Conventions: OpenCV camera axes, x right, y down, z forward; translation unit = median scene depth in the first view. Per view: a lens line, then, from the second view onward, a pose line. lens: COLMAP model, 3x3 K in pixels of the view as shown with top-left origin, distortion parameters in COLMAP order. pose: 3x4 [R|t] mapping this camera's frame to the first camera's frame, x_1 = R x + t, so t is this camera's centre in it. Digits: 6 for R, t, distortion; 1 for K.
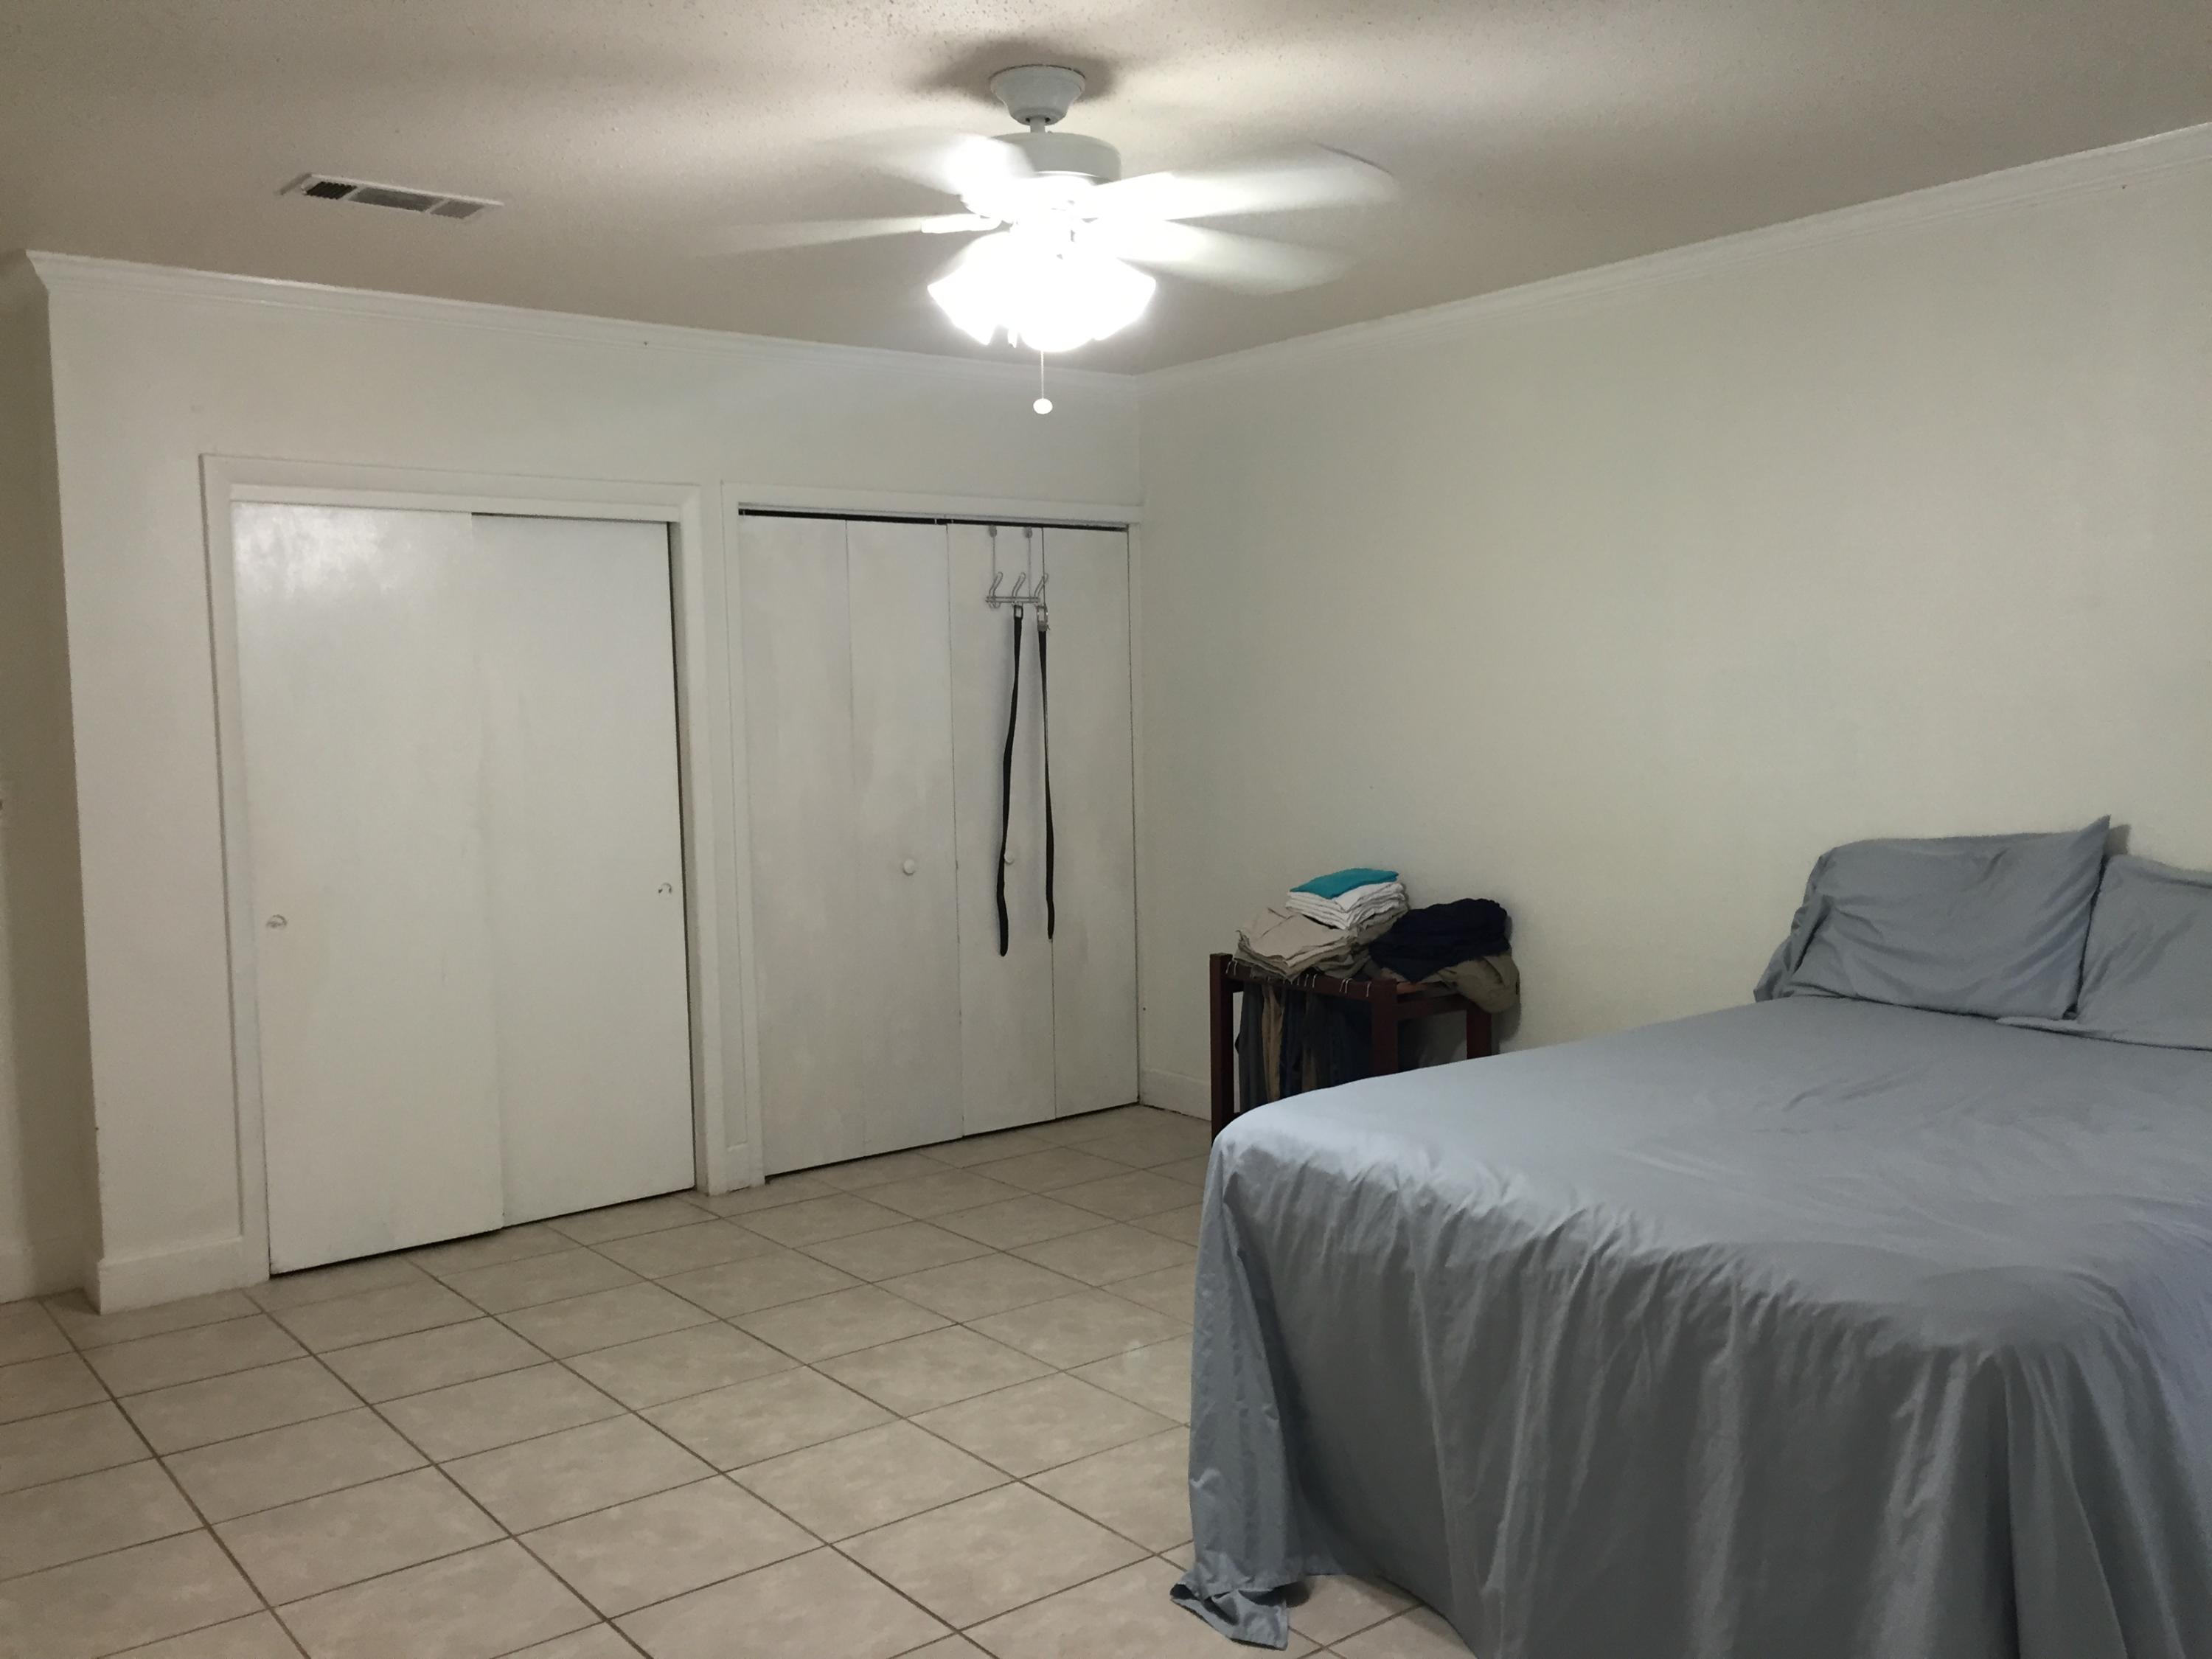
lens RADIAL K [[1897.2, 0, 1107.4], [0, 1897.2, 817.9], [0, 0, 1]] dist [0.090024, -0.117031]
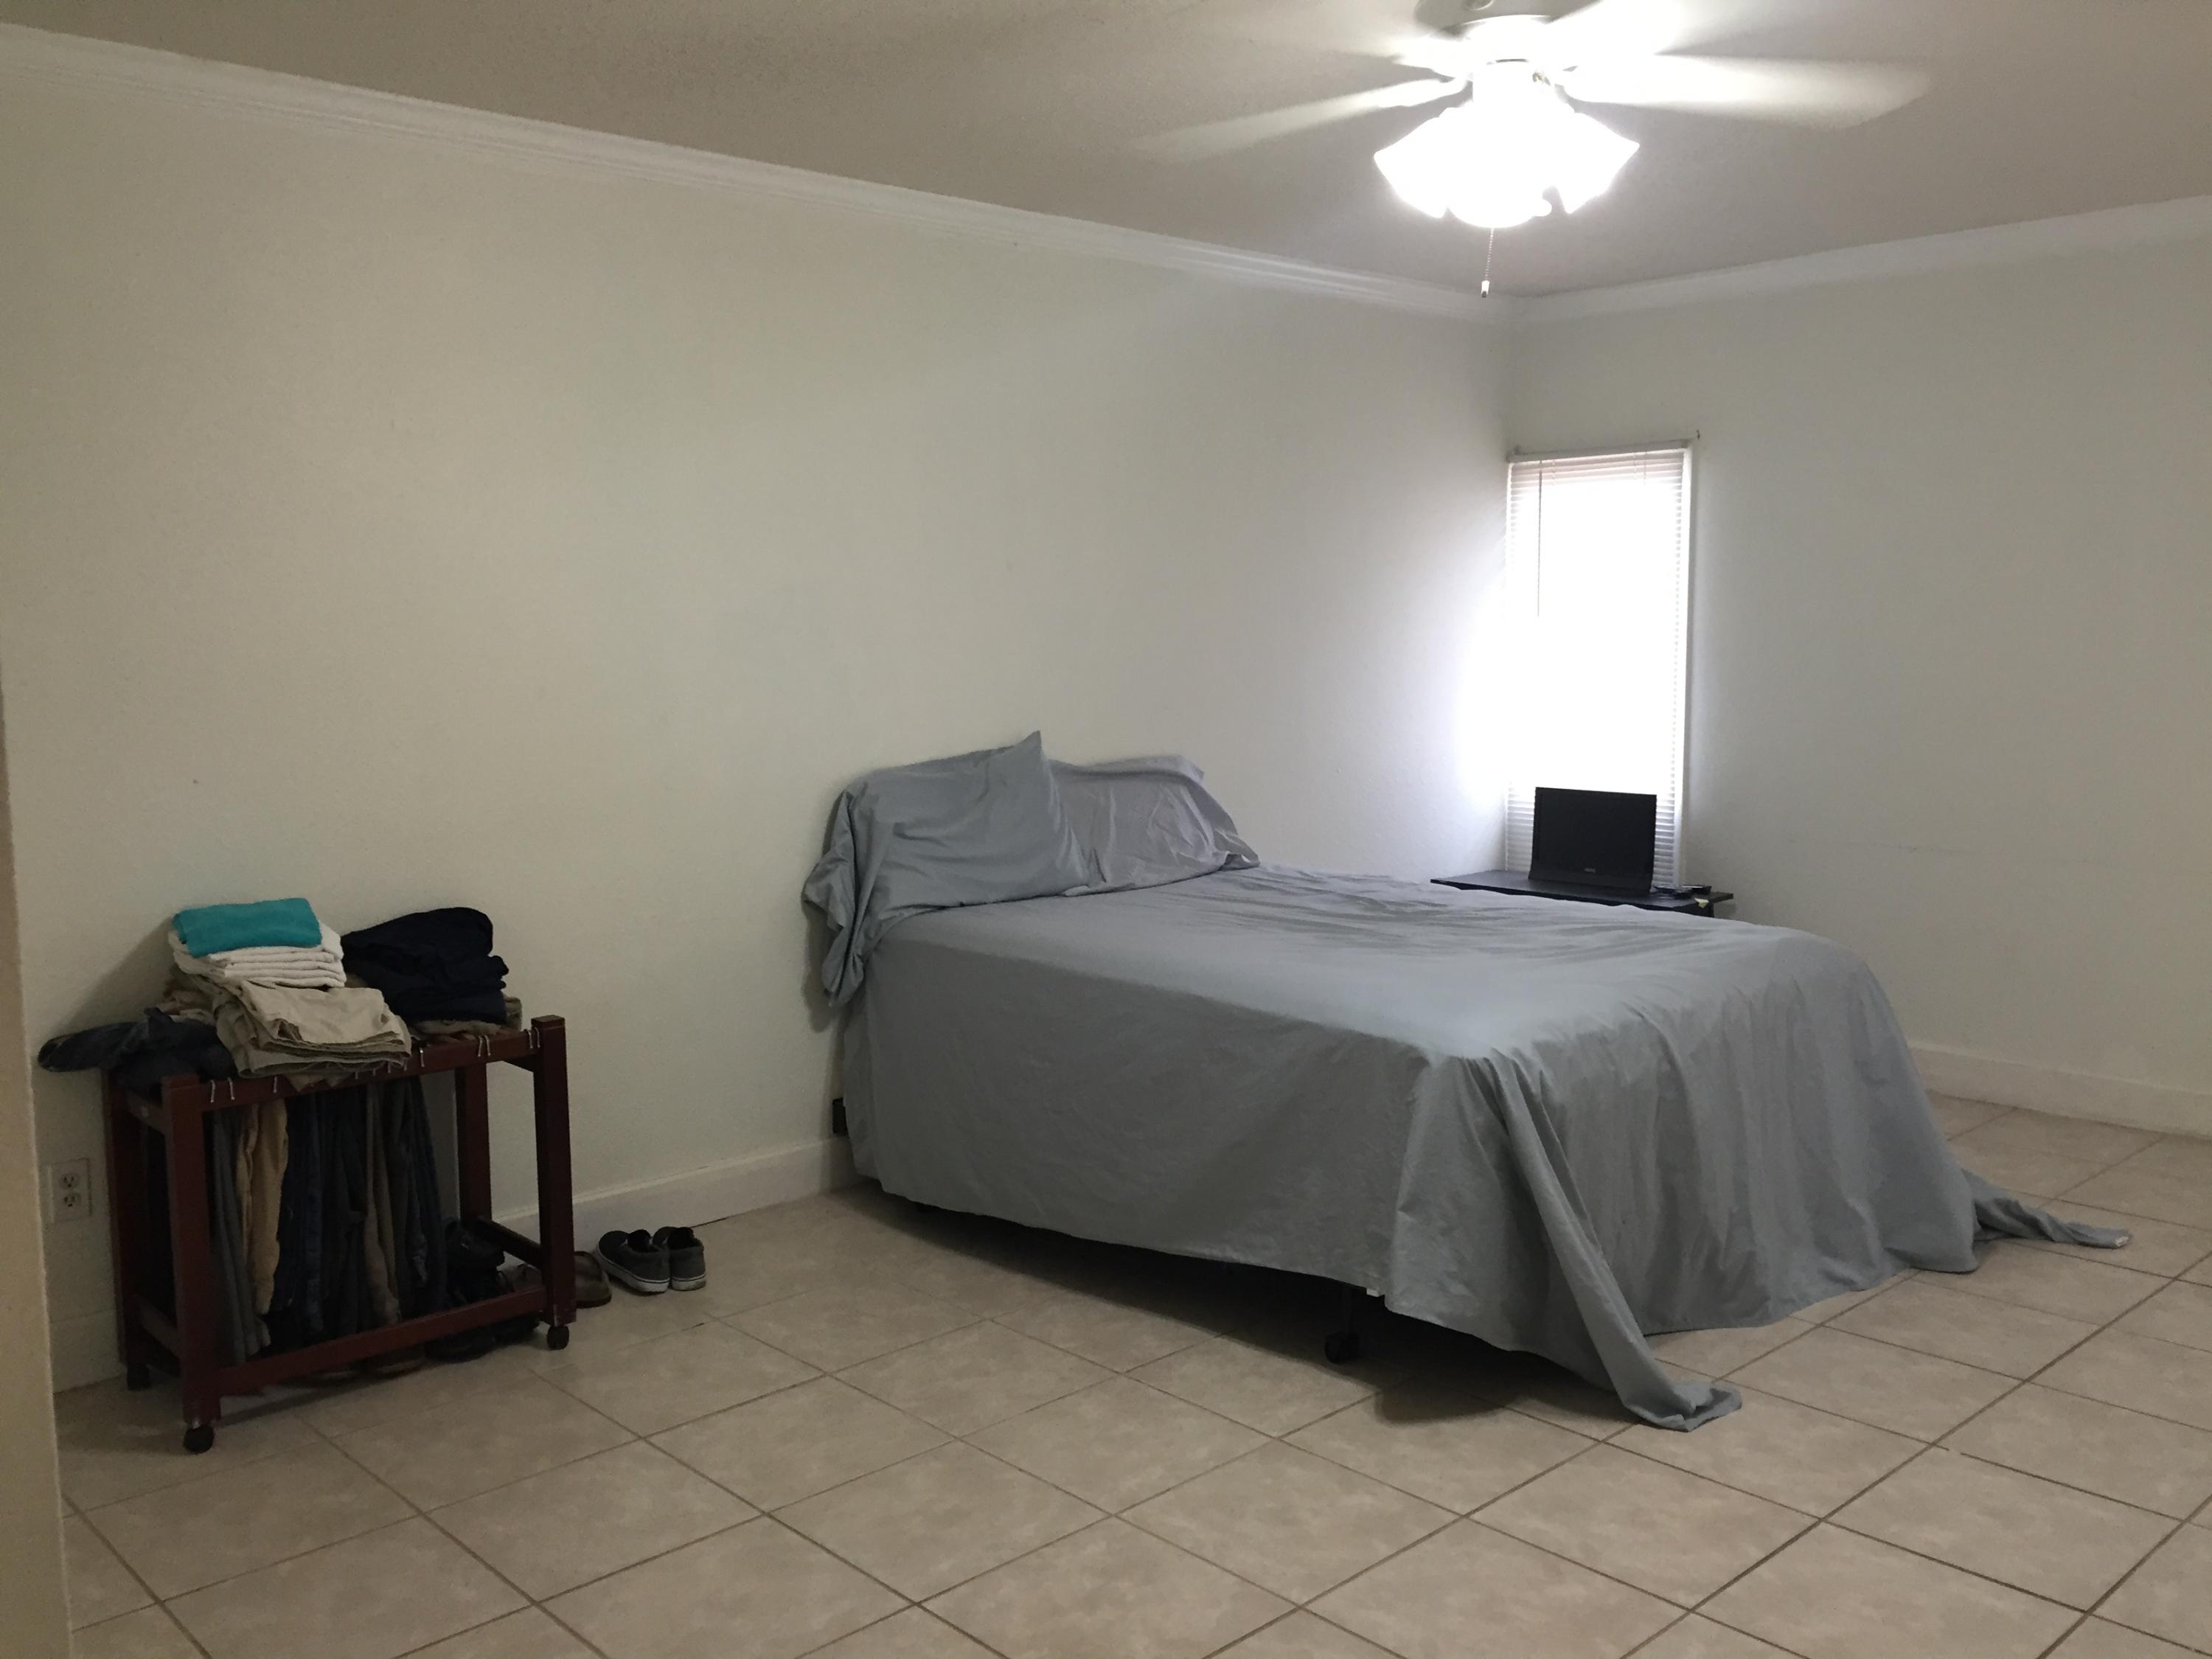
lens RADIAL K [[1897.2, 0, 1107.4], [0, 1897.2, 817.9], [0, 0, 1]] dist [0.090024, -0.117031]
pose [[-0.095971, -0.081327, 0.992056, -0.855849], [0.075397, 0.993199, 0.088714, -0.059330], [-0.992524, 0.083312, -0.089186, 1.188788]]
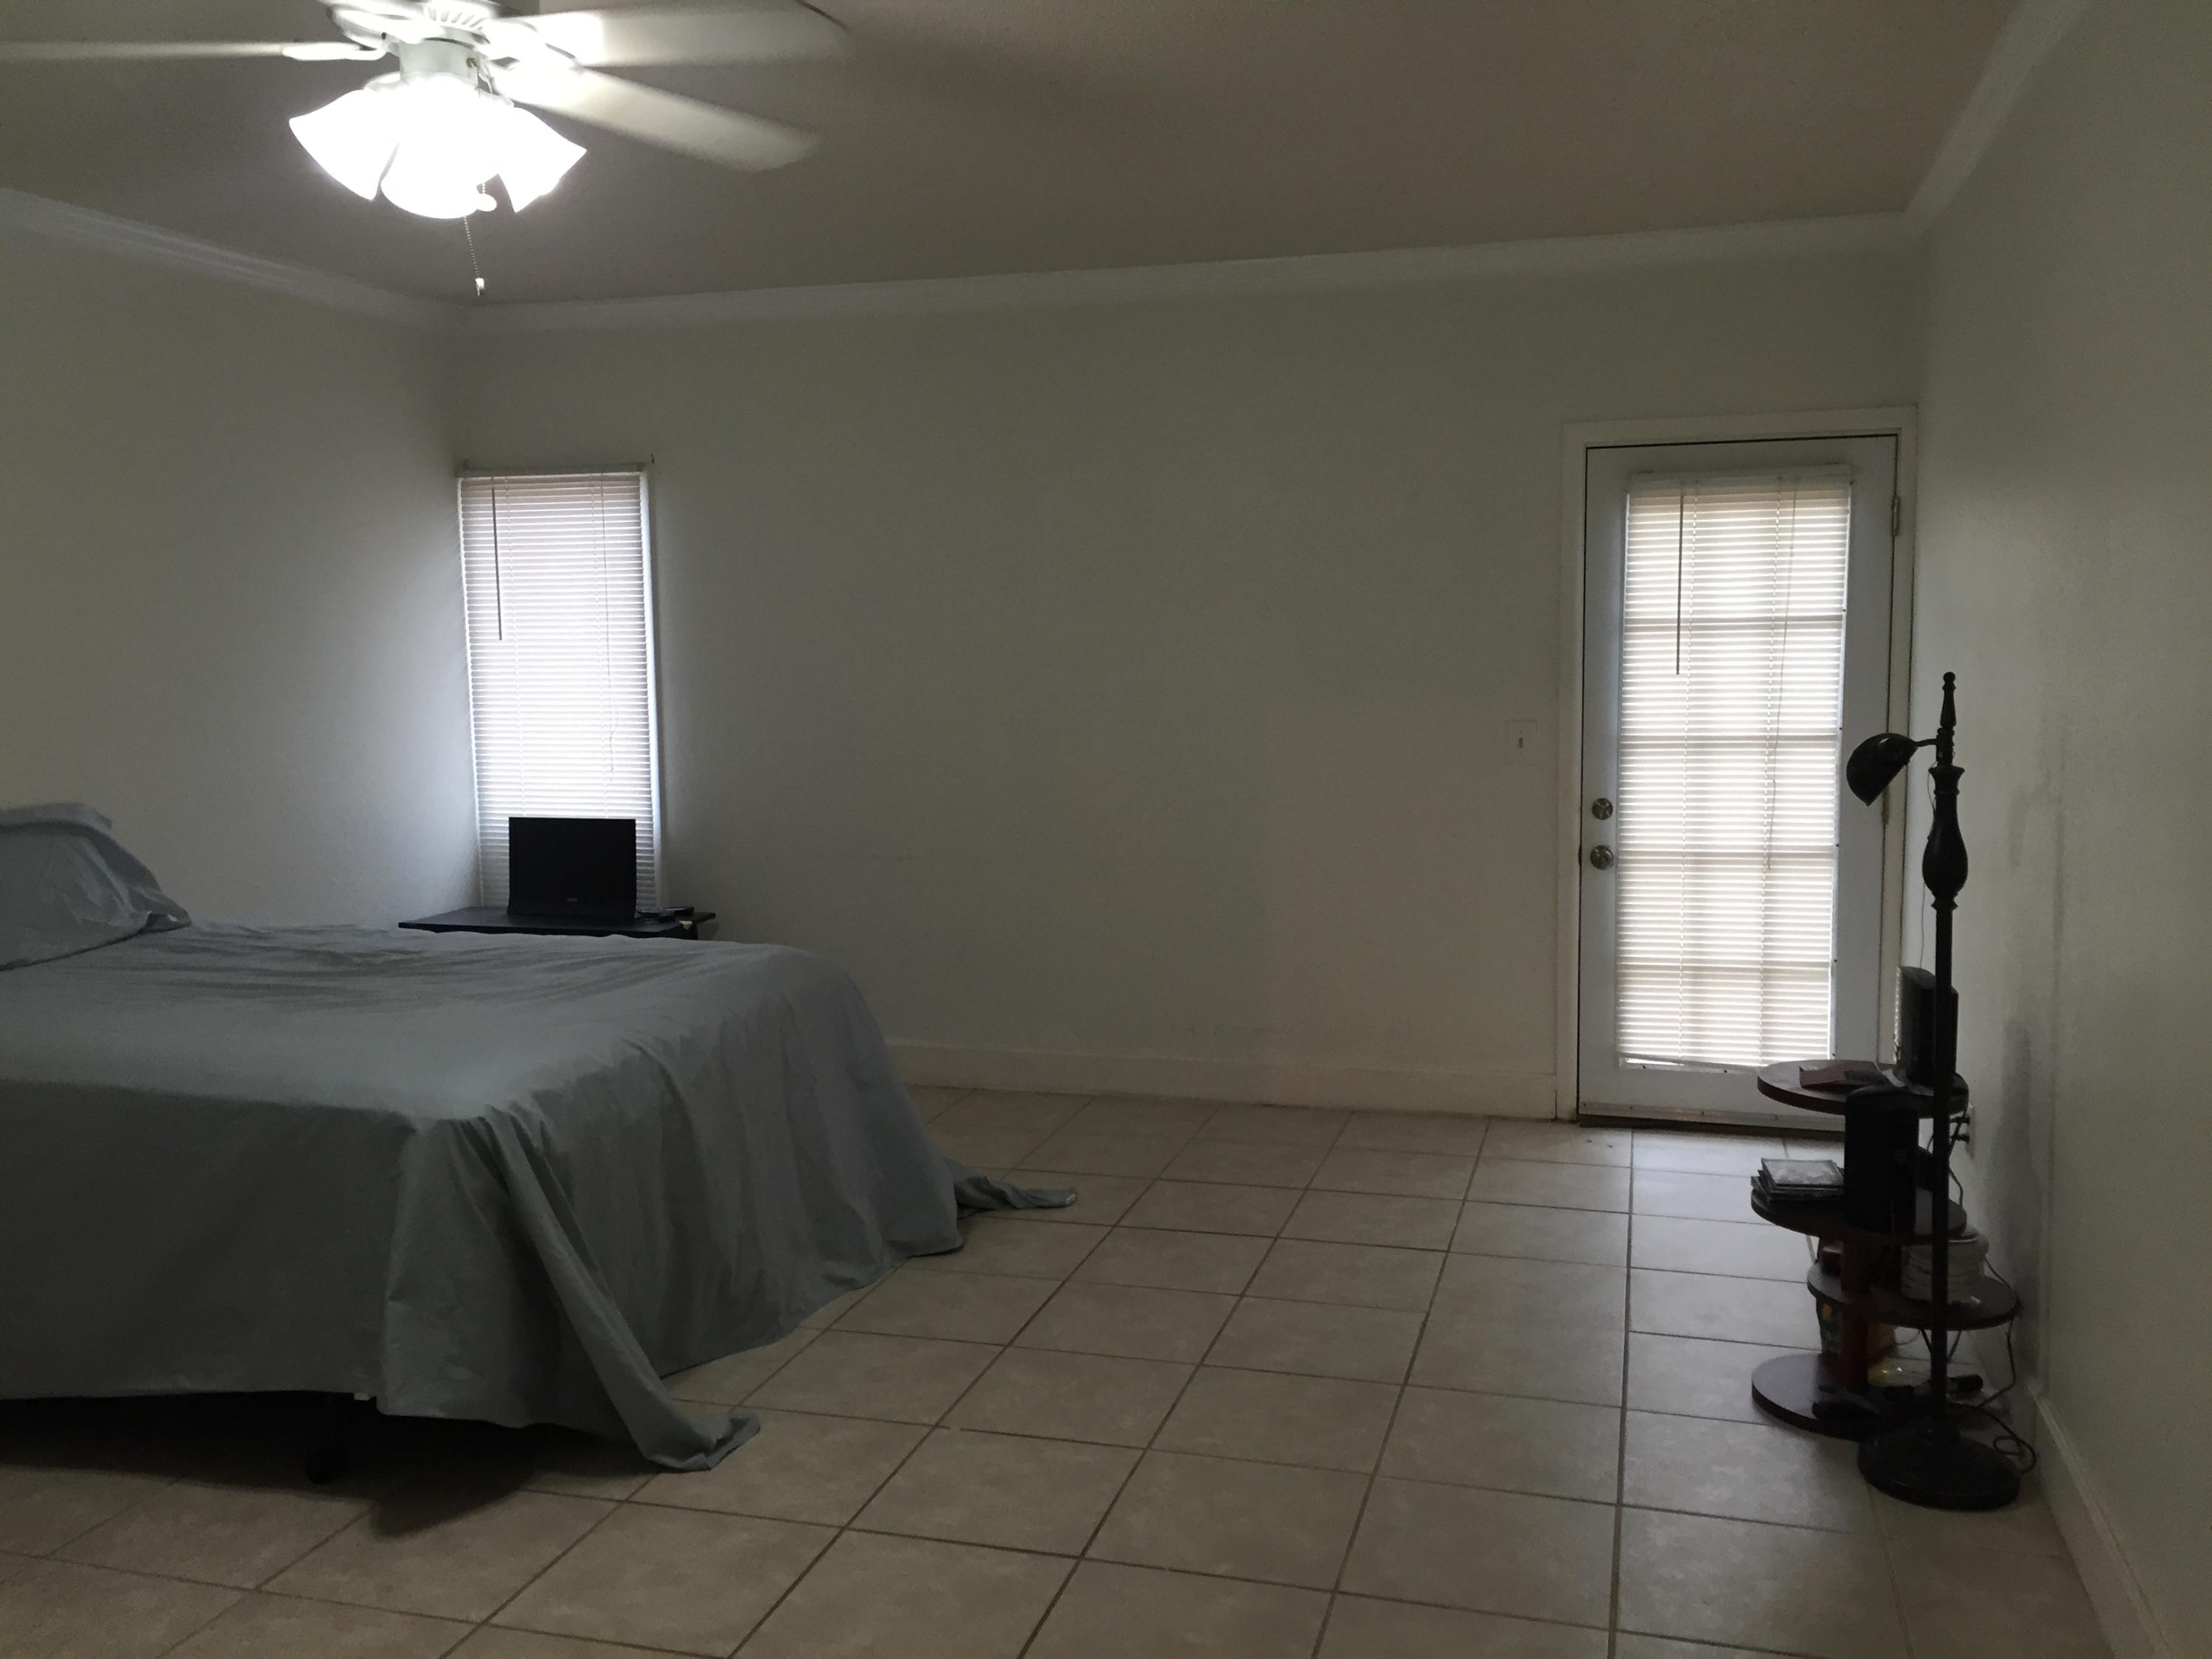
lens RADIAL K [[1897.2, 0, 1107.4], [0, 1897.2, 817.9], [0, 0, 1]] dist [0.090024, -0.117031]
pose [[-0.587015, -0.050605, 0.807993, -0.815604], [0.077557, 0.989939, 0.118346, -0.060433], [-0.805852, 0.132137, -0.577184, 1.185246]]
